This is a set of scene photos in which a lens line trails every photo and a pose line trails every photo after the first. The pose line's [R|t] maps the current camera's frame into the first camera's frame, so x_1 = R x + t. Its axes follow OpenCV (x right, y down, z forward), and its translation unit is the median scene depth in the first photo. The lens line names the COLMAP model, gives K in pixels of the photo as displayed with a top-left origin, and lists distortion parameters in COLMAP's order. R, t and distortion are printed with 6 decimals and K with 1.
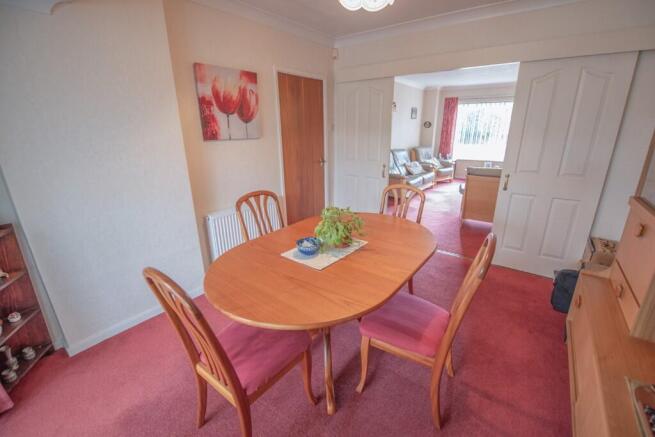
lens RADIAL K [[283.1, 0, 327.5], [0, 283.1, 218.5], [0, 0, 1]] dist [-0.001078, -0.000147]
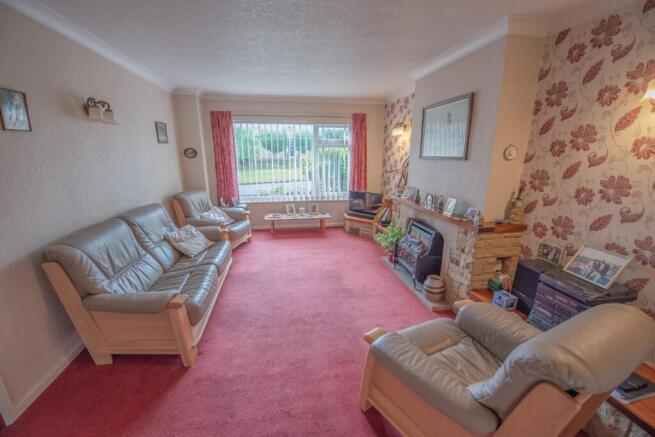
lens RADIAL K [[283.1, 0, 327.5], [0, 283.1, 218.5], [0, 0, 1]] dist [-0.001078, -0.000147]
pose [[0.685903, -0.164289, 0.708905, 0.275933], [0.216938, 0.976049, 0.016301, -0.367801], [-0.694604, 0.142607, 0.705115, 1.022187]]
